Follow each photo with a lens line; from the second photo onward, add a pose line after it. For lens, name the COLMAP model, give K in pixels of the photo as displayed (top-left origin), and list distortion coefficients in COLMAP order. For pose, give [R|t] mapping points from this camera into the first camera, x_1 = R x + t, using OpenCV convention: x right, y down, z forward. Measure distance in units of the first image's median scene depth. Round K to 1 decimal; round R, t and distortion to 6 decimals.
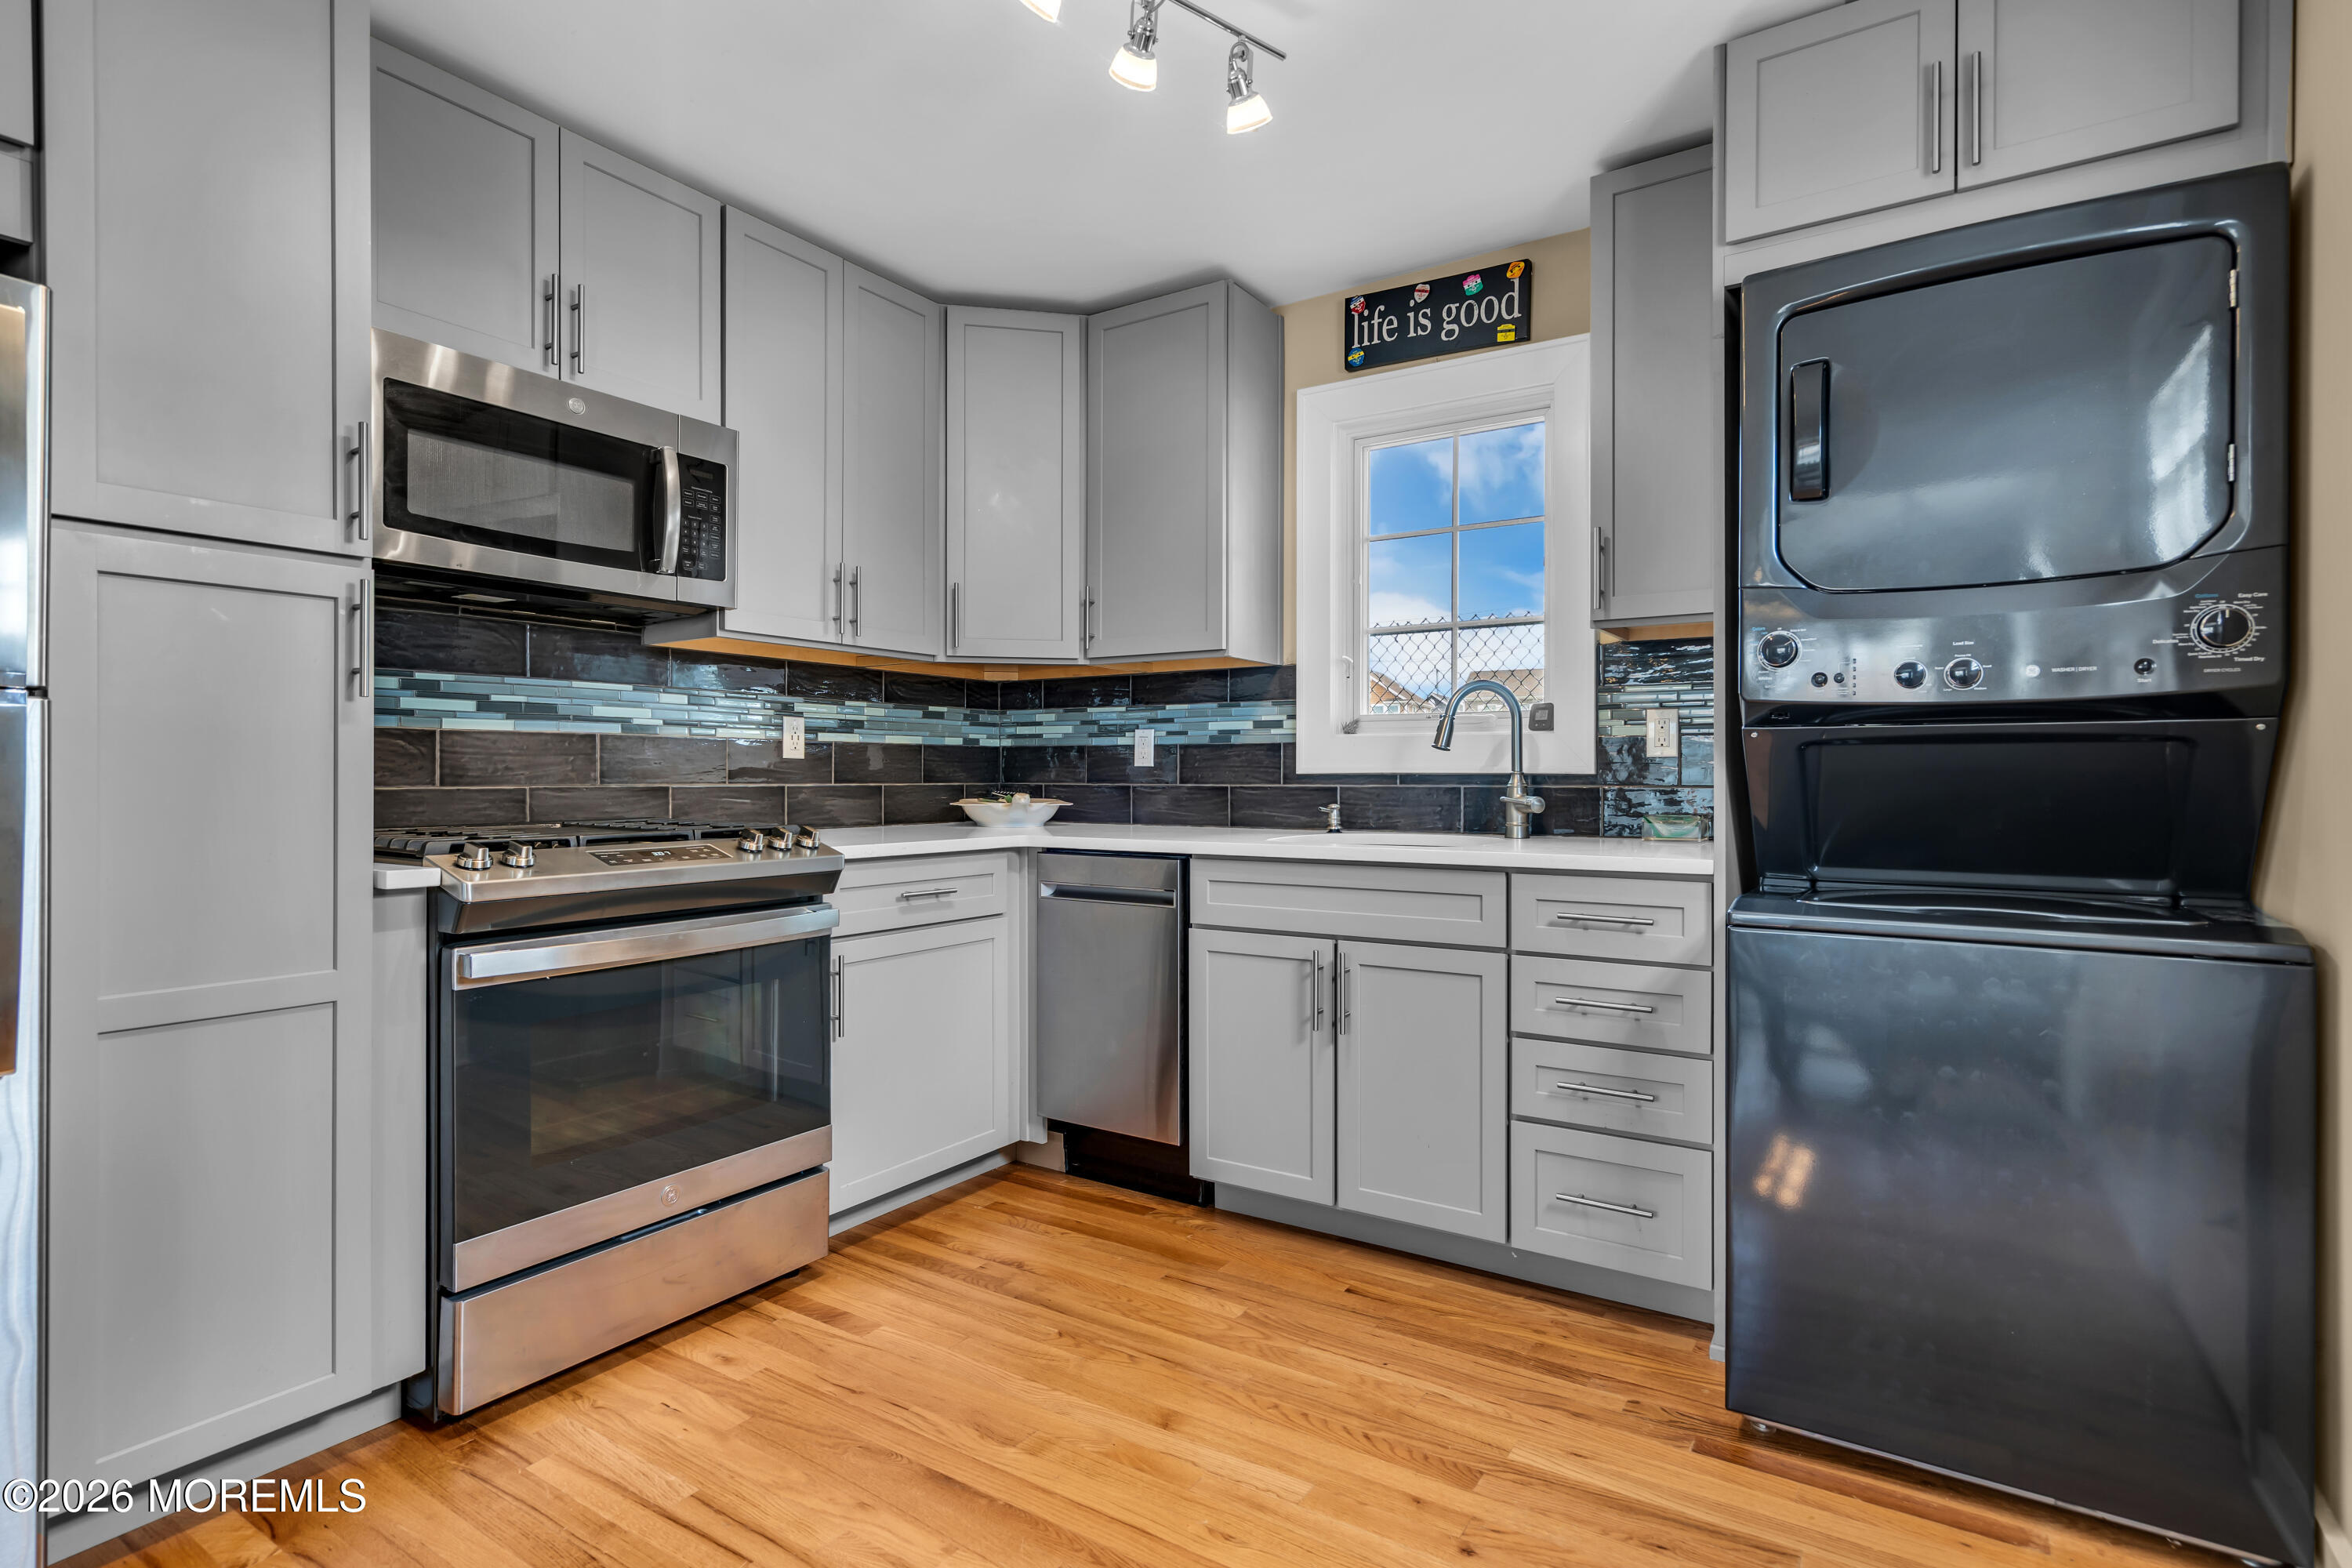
lens RADIAL K [[1171.0, 0, 1184.6], [0, 1171.0, 782.4], [0, 0, 1]] dist [-0.002311, 0.001663]
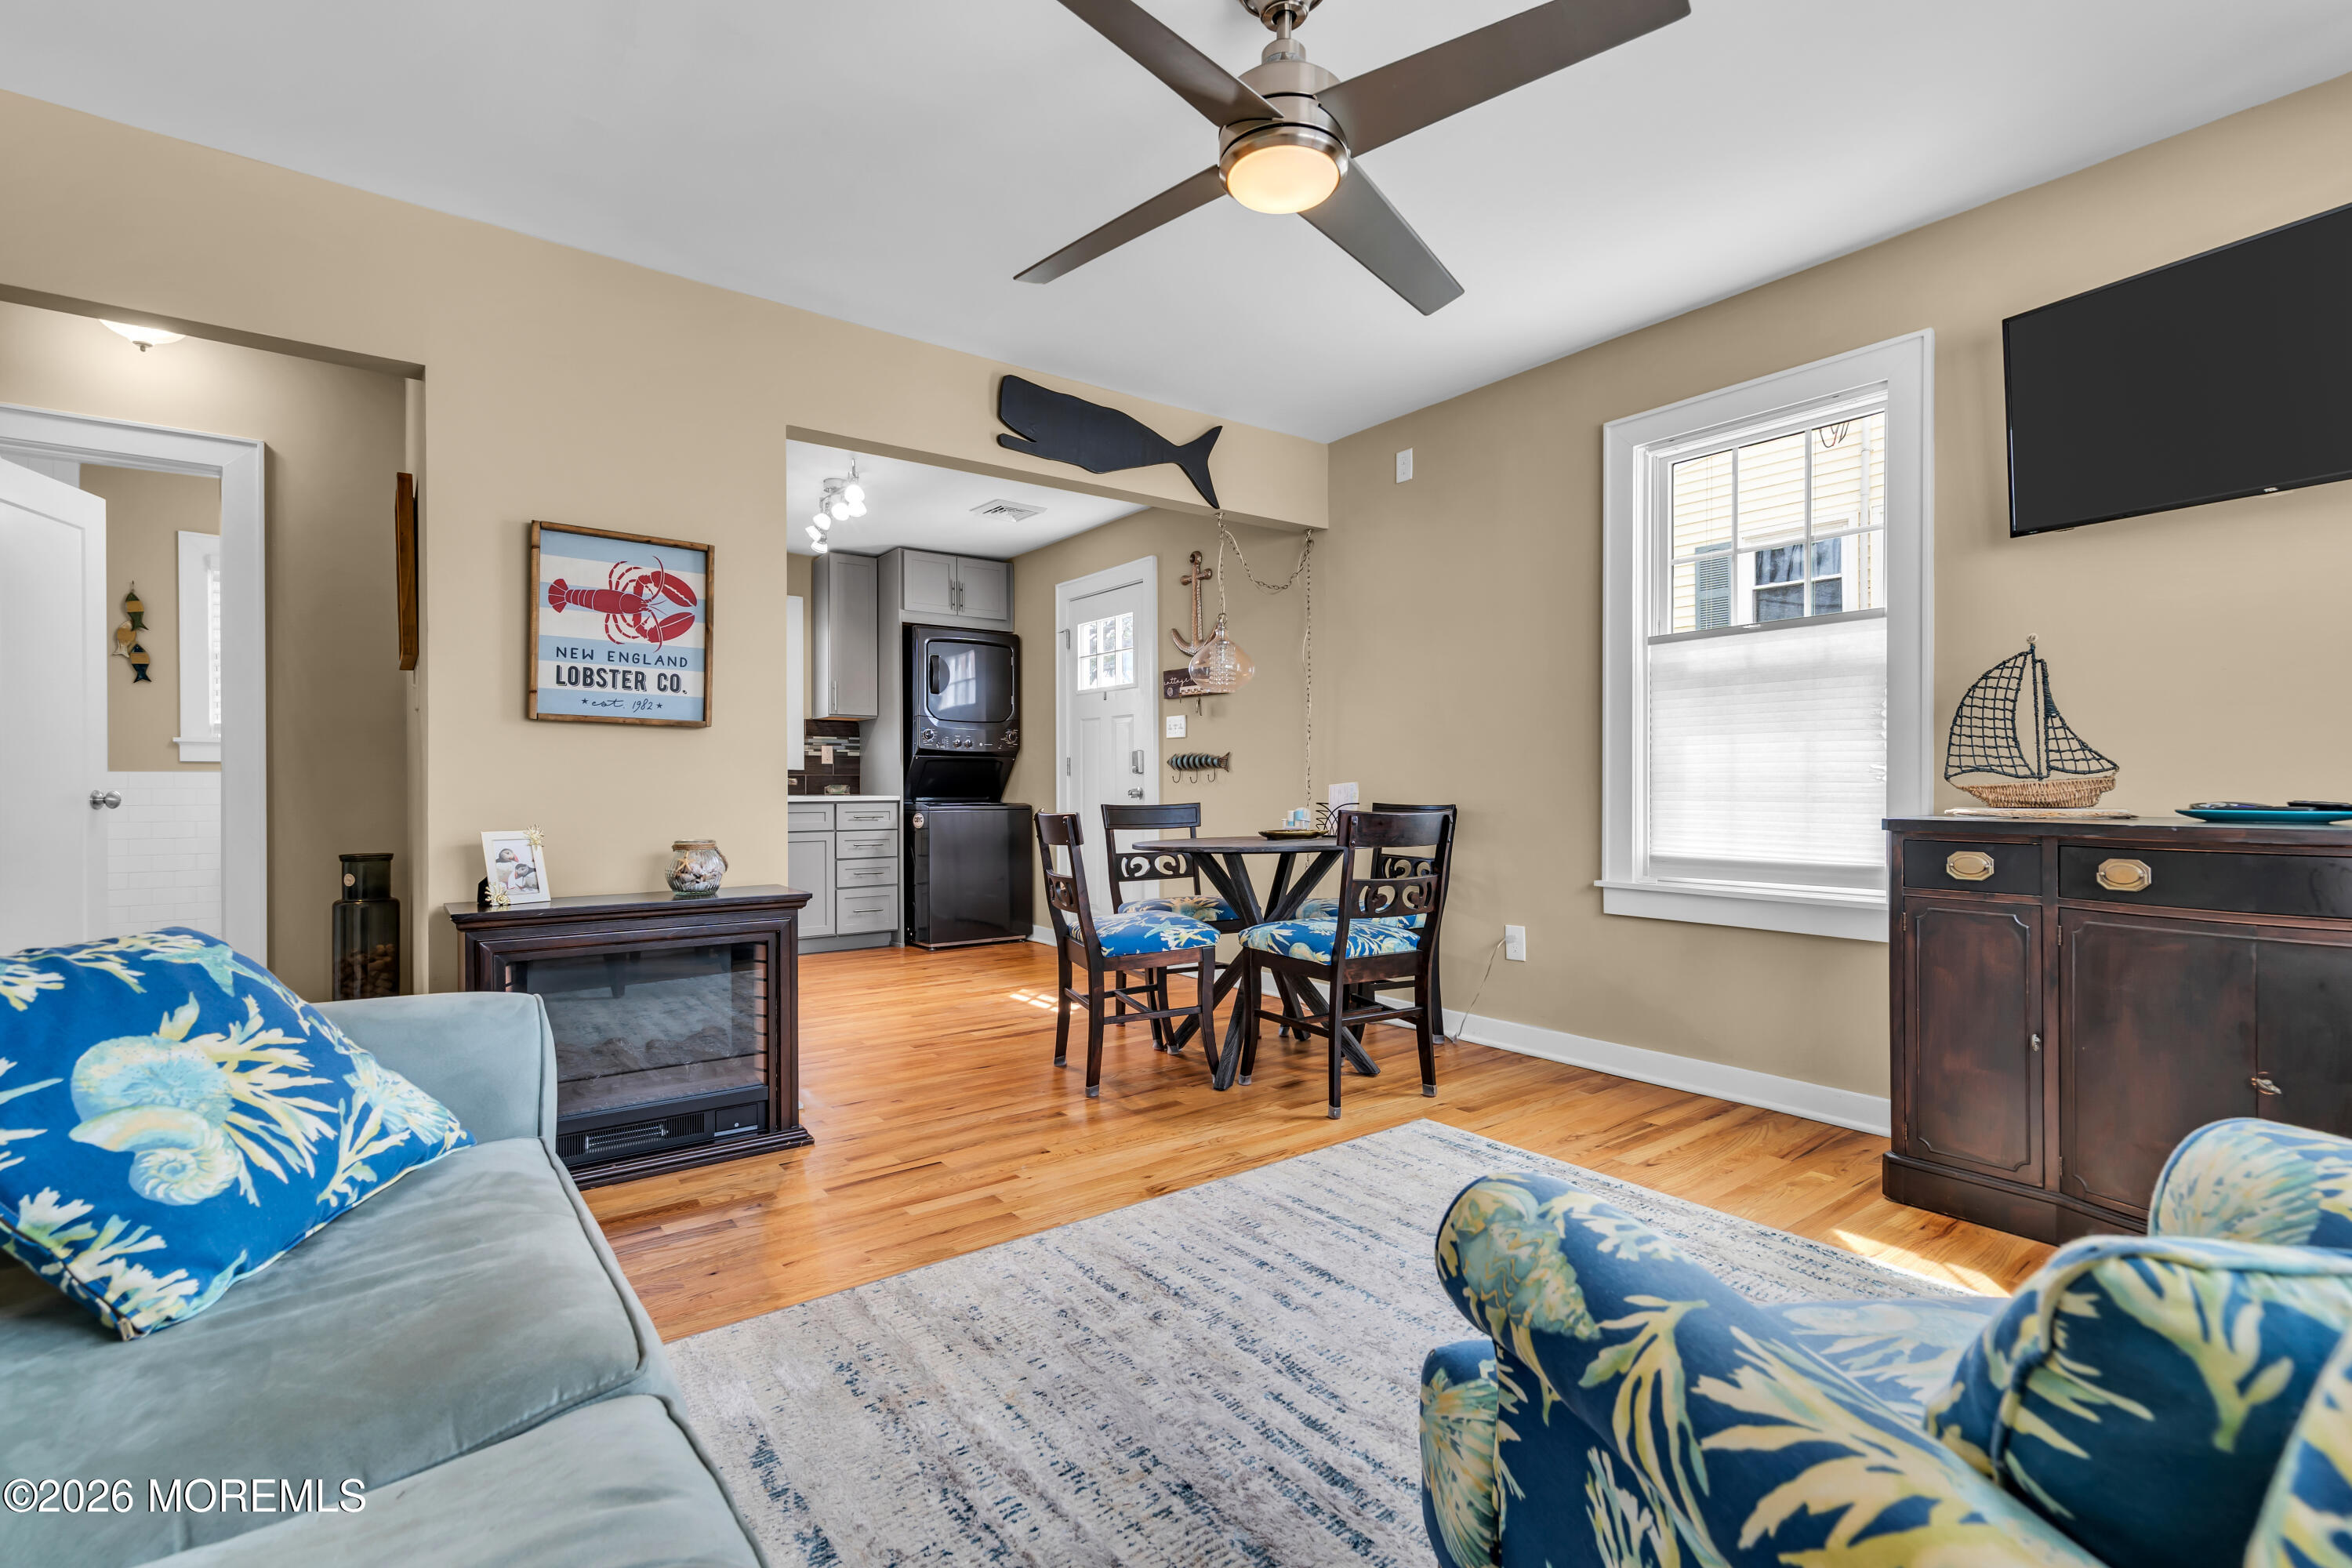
lens RADIAL K [[1068.7, 0, 1162.2], [0, 1068.7, 785.0], [0, 0, 1]] dist [-0.002956, 0.000432]
pose [[0.342236, 0.000910, 0.939614, -1.627461], [0.006408, 0.999974, -0.003302, 0.039816], [-0.939592, 0.007151, 0.342221, -0.551296]]
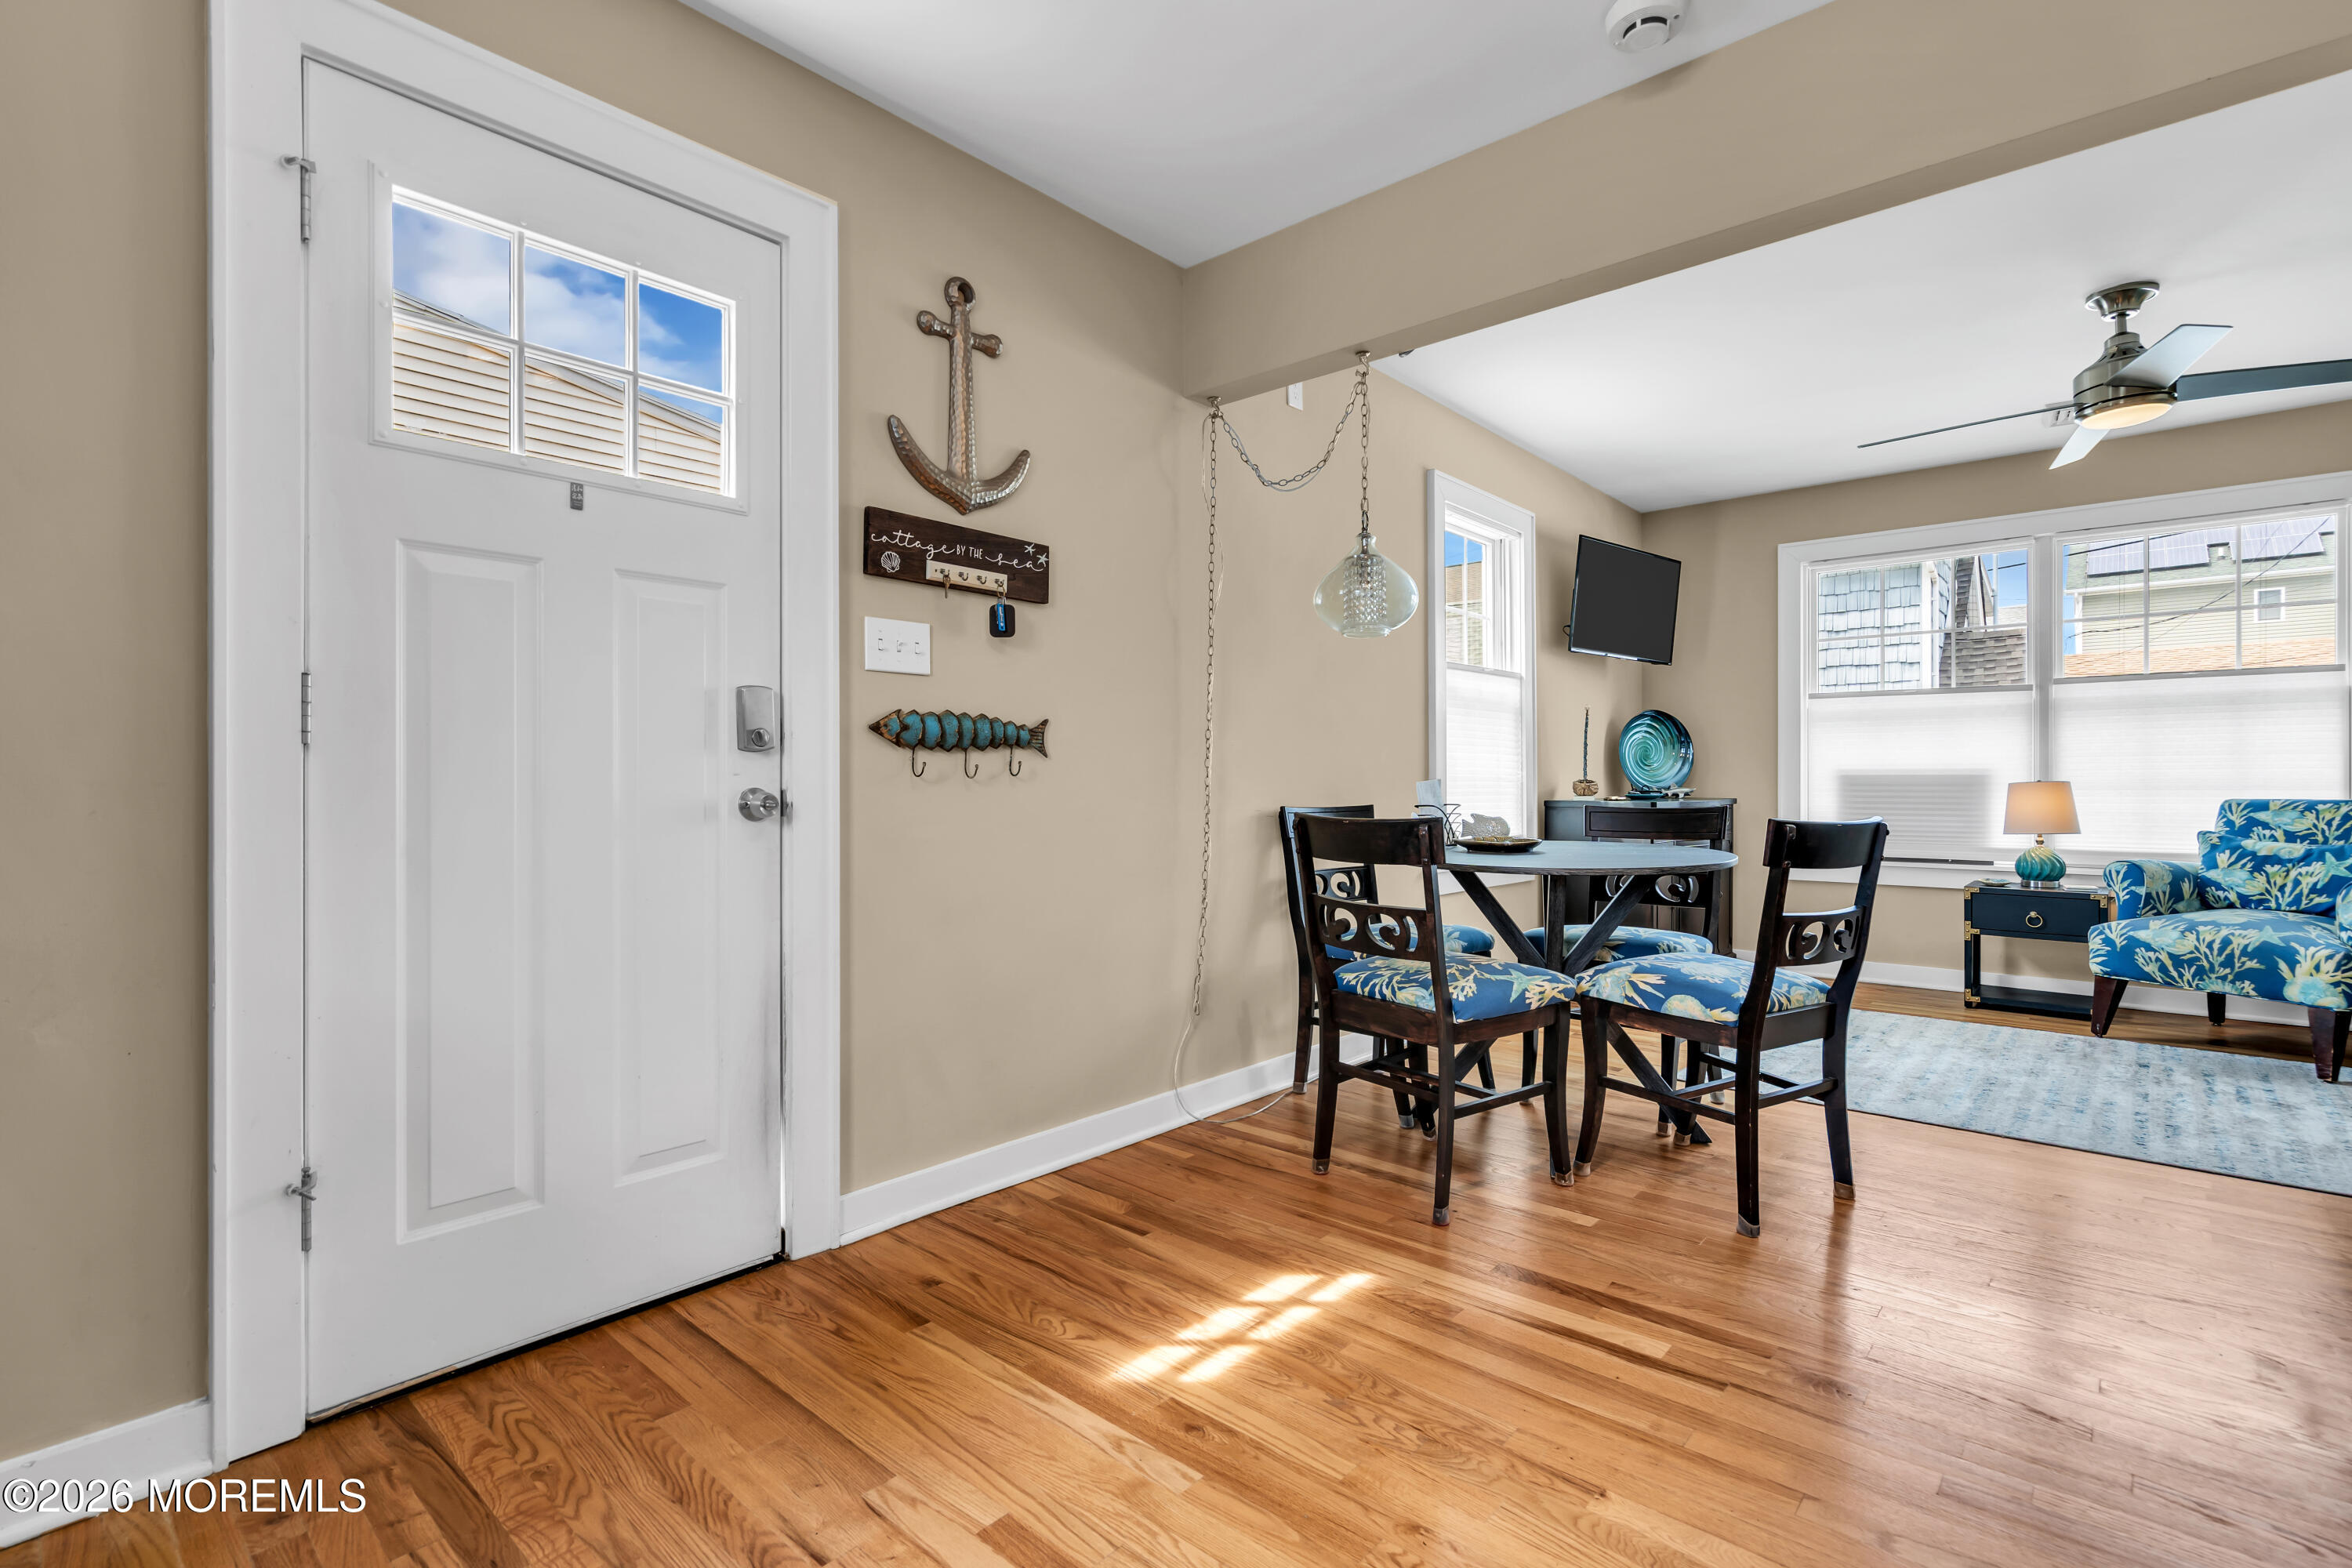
lens RADIAL K [[1068.7, 0, 1158.0], [0, 1068.7, 789.2], [0, 0, 1]] dist [-0.002956, 0.000432]
pose [[-0.985553, 0.004069, 0.169321, -0.101707], [0.005537, 0.999951, 0.008196, 0.032577], [-0.169279, 0.009015, -0.985527, 0.903663]]
